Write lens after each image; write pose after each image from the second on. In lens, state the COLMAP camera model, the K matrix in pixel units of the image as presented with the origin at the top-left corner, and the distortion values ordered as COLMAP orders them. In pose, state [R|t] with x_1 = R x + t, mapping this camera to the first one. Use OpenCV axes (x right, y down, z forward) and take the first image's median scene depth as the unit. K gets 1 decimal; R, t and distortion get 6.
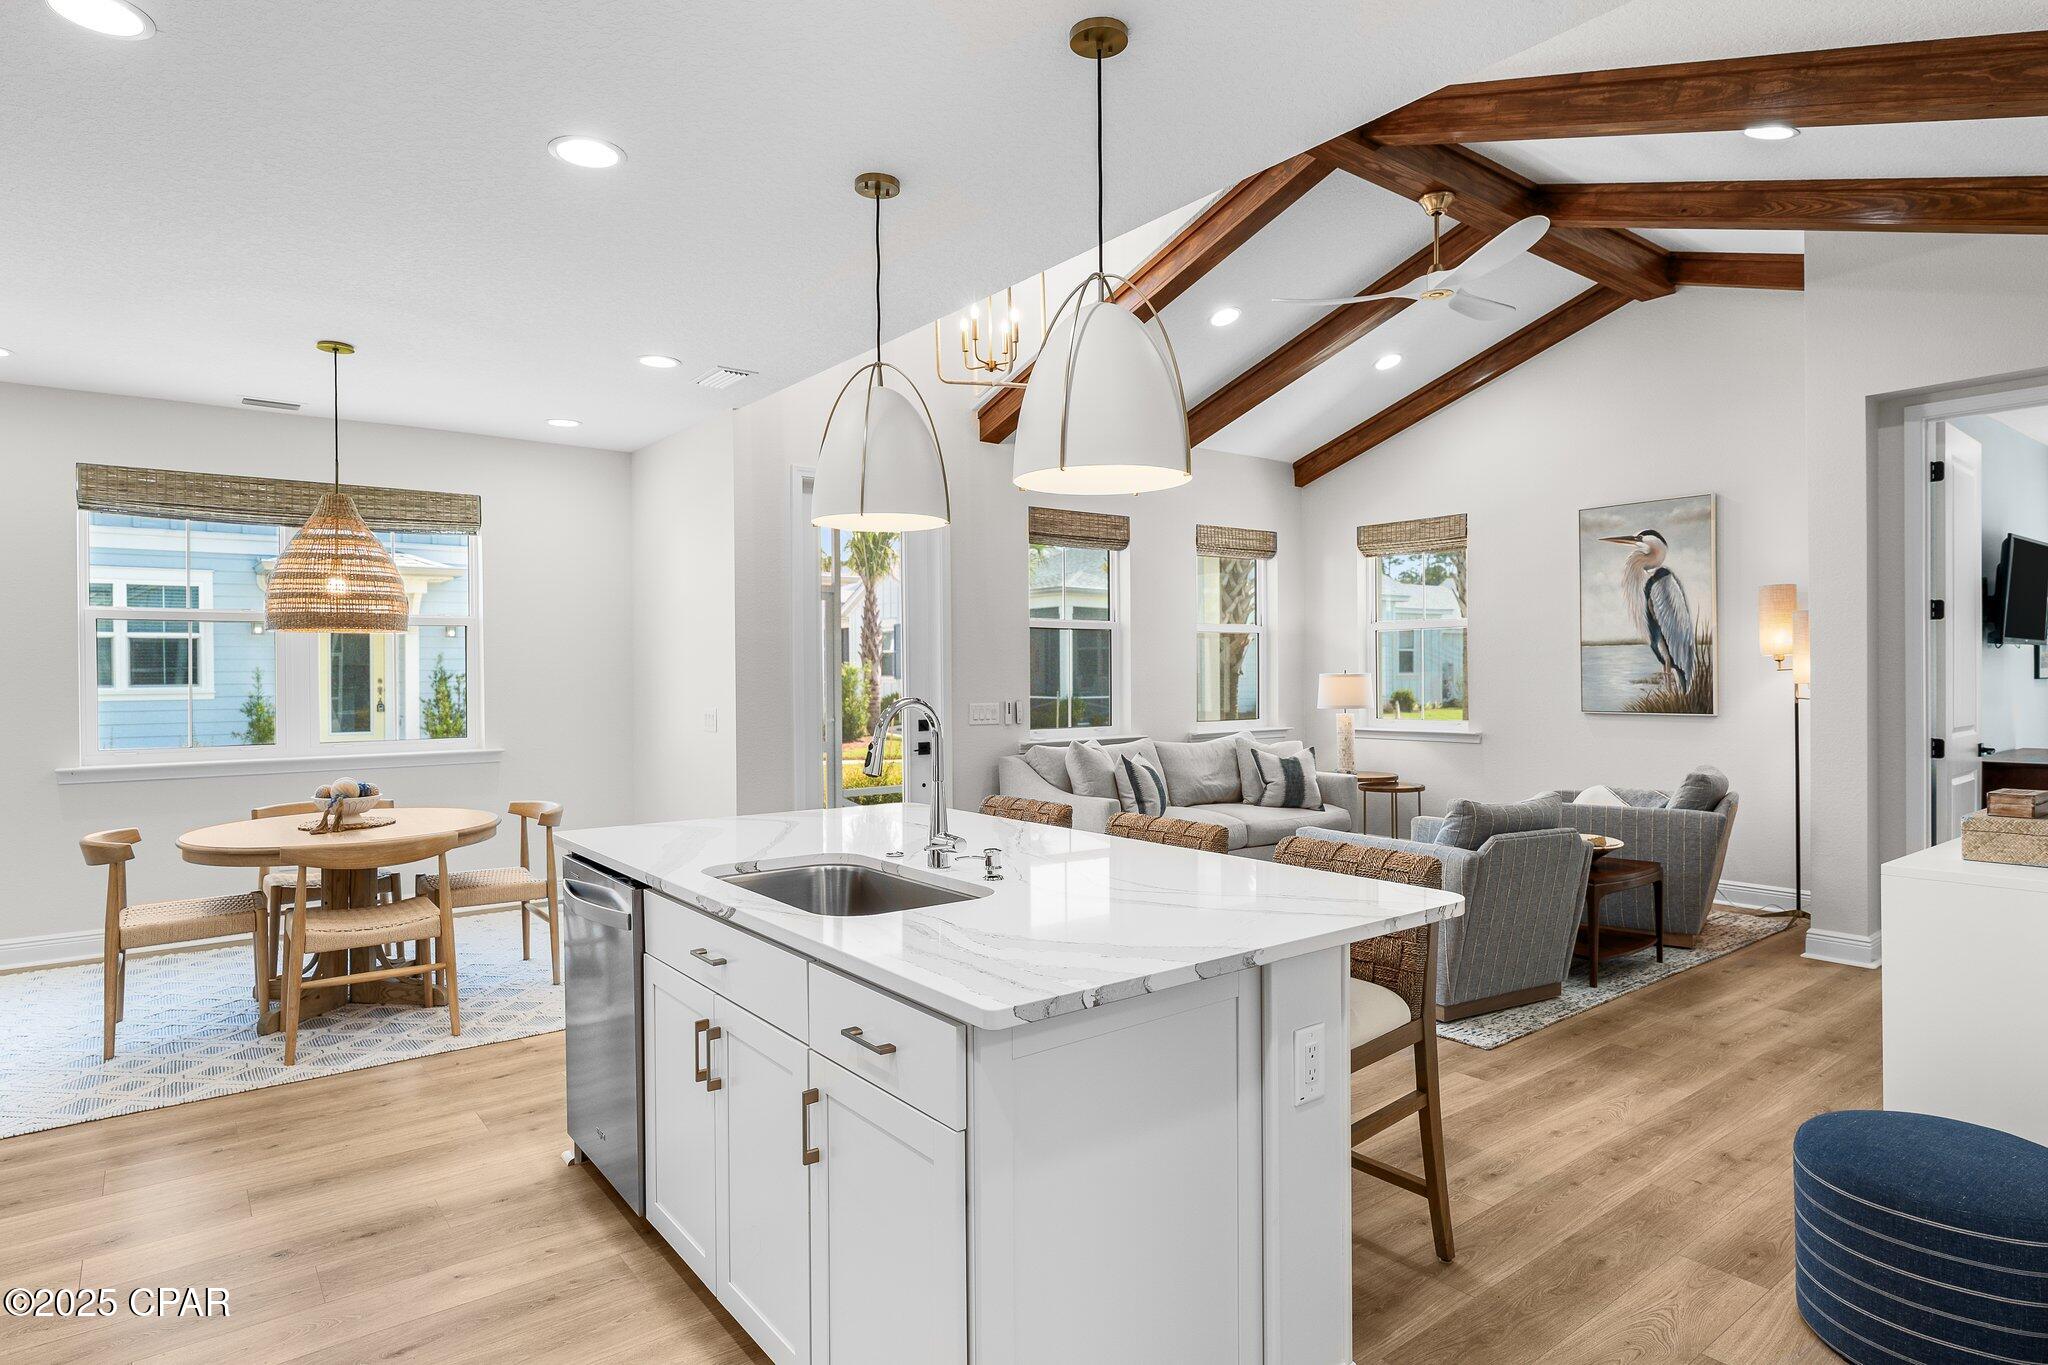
lens RADIAL K [[1120.1, 0, 1014.4], [0, 1120.1, 678.8], [0, 0, 1]] dist [-0.004962, 0.003863]
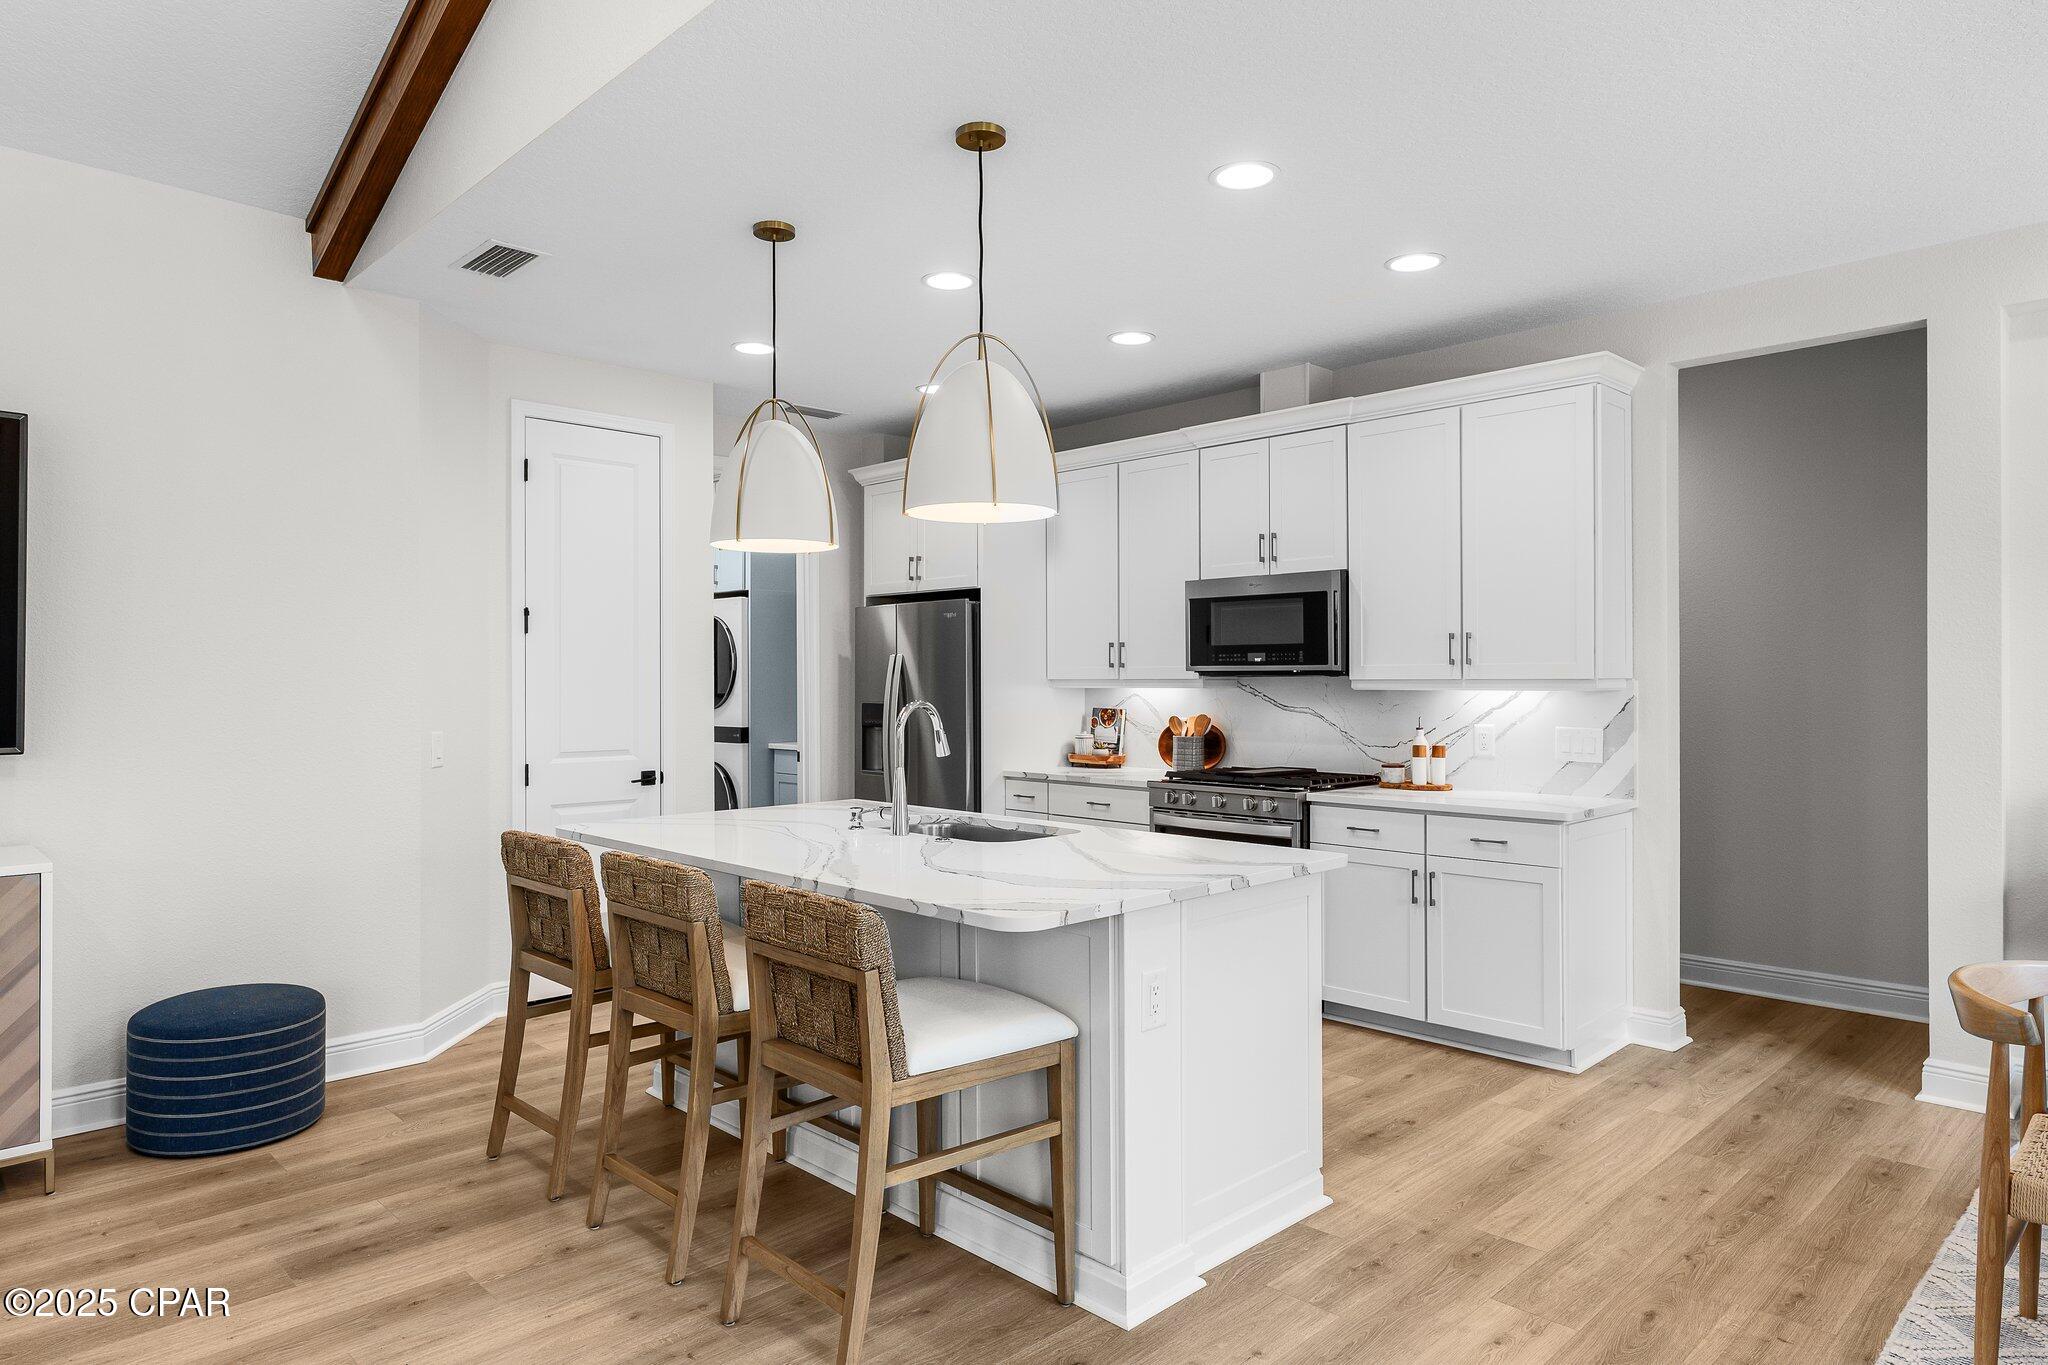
lens RADIAL K [[1229.6, 0, 1006.4], [0, 1229.6, 679.0], [0, 0, 1]] dist [0.004720, -0.000353]
pose [[-0.993925, 0.009928, -0.109608, -0.014810], [0.009204, 0.999932, 0.007110, -0.006729], [0.109672, 0.006058, -0.993949, 0.958071]]
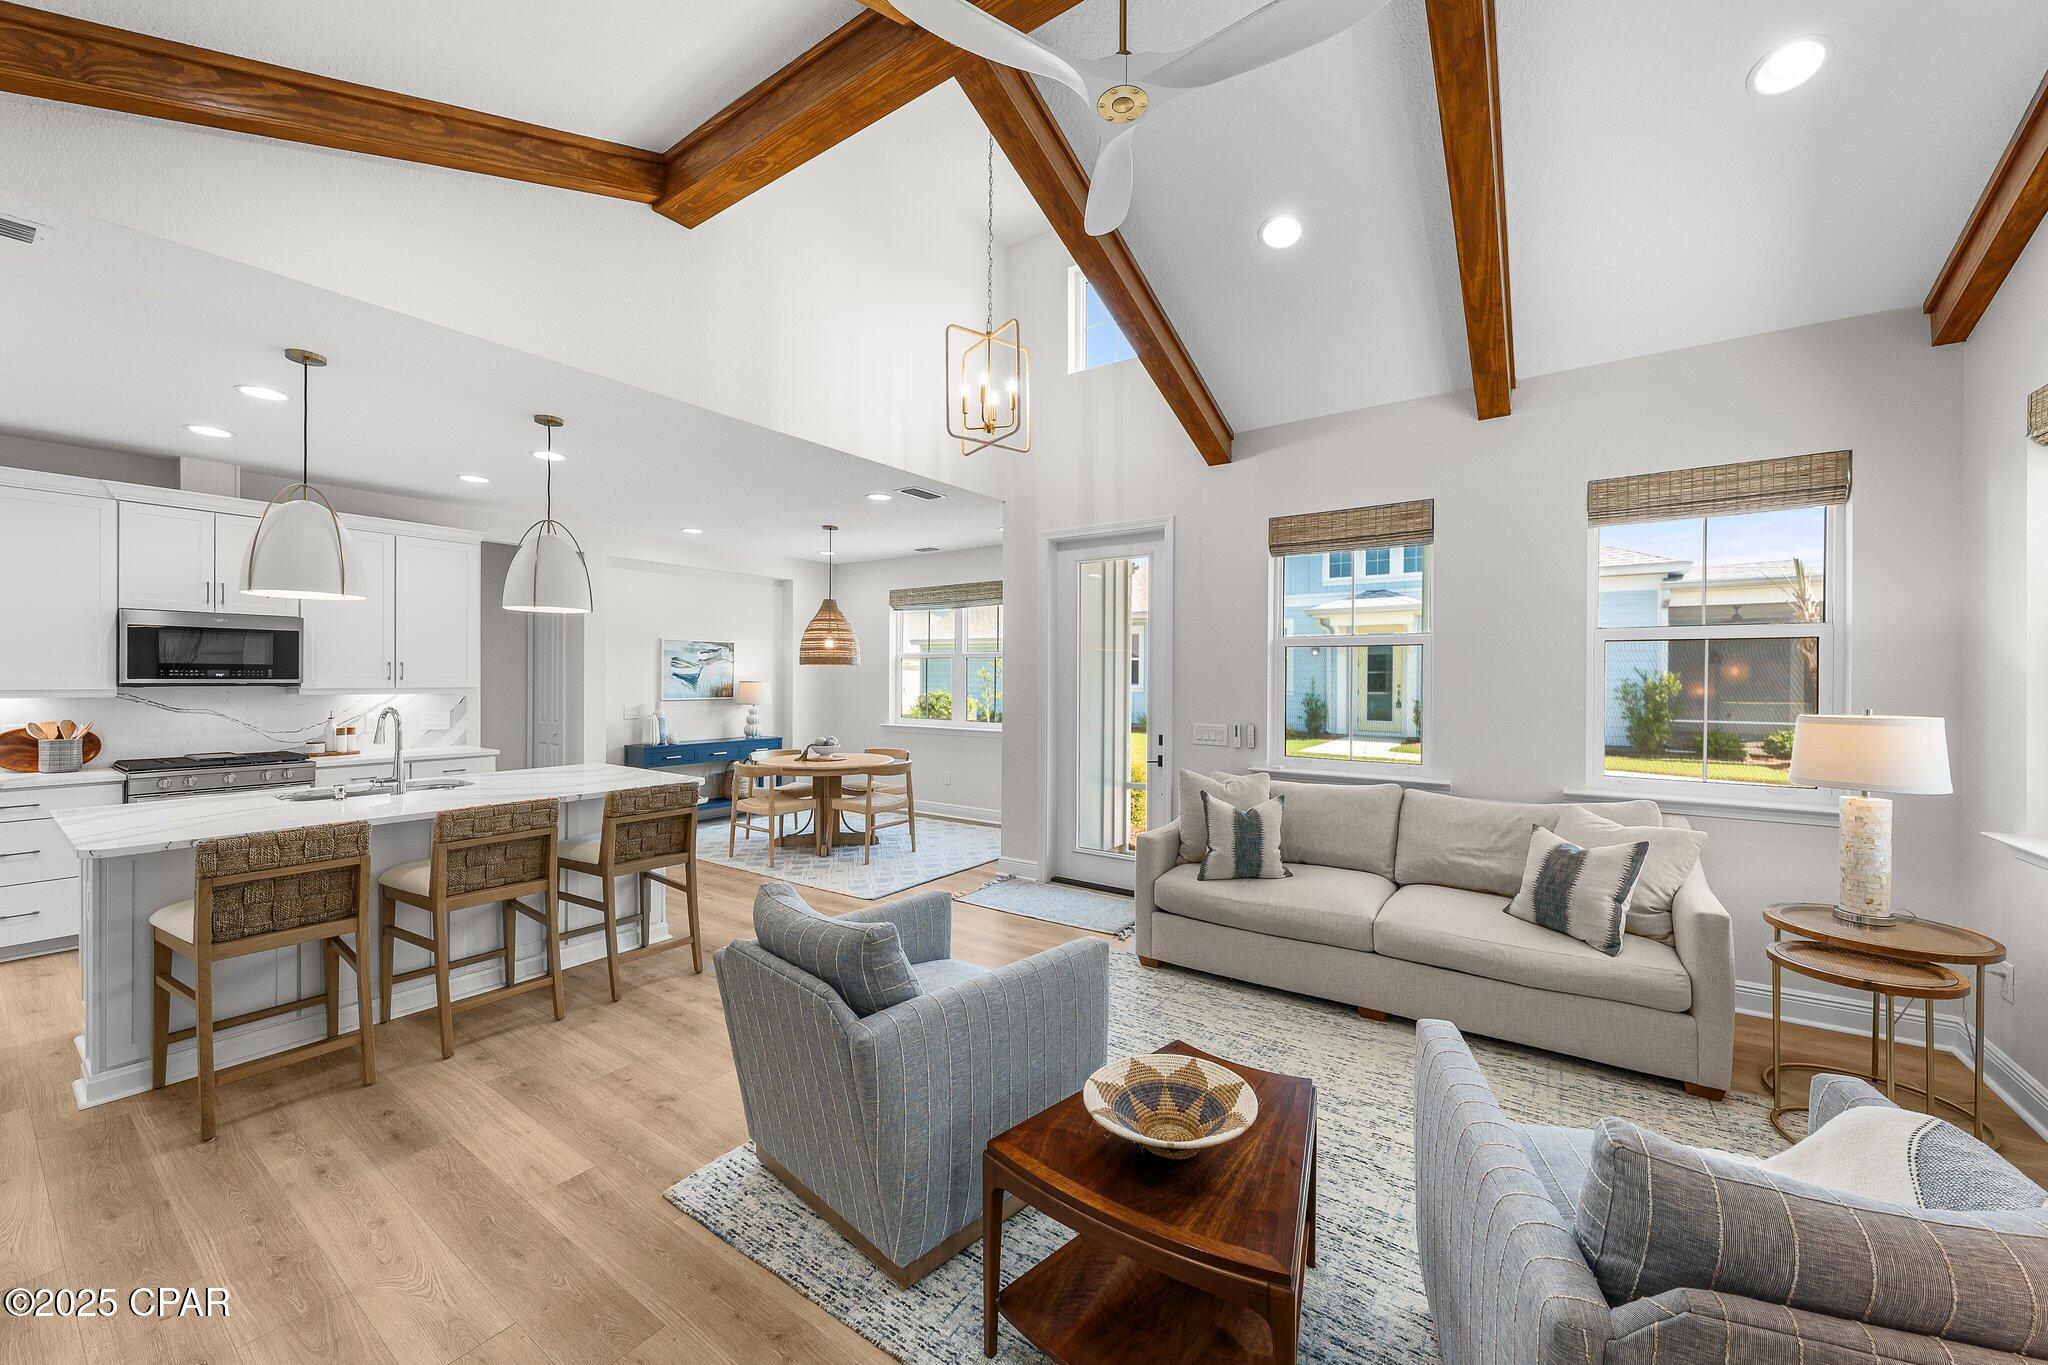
lens RADIAL K [[770.8, 0, 1019.4], [0, 770.8, 679.8], [0, 0, 1]] dist [-0.002689, 0.000556]
pose [[0.291148, 0.012325, -0.956599, 0.617326], [-0.012056, 0.999885, 0.009213, -0.023598], [0.956602, 0.008850, 0.291263, 0.659186]]
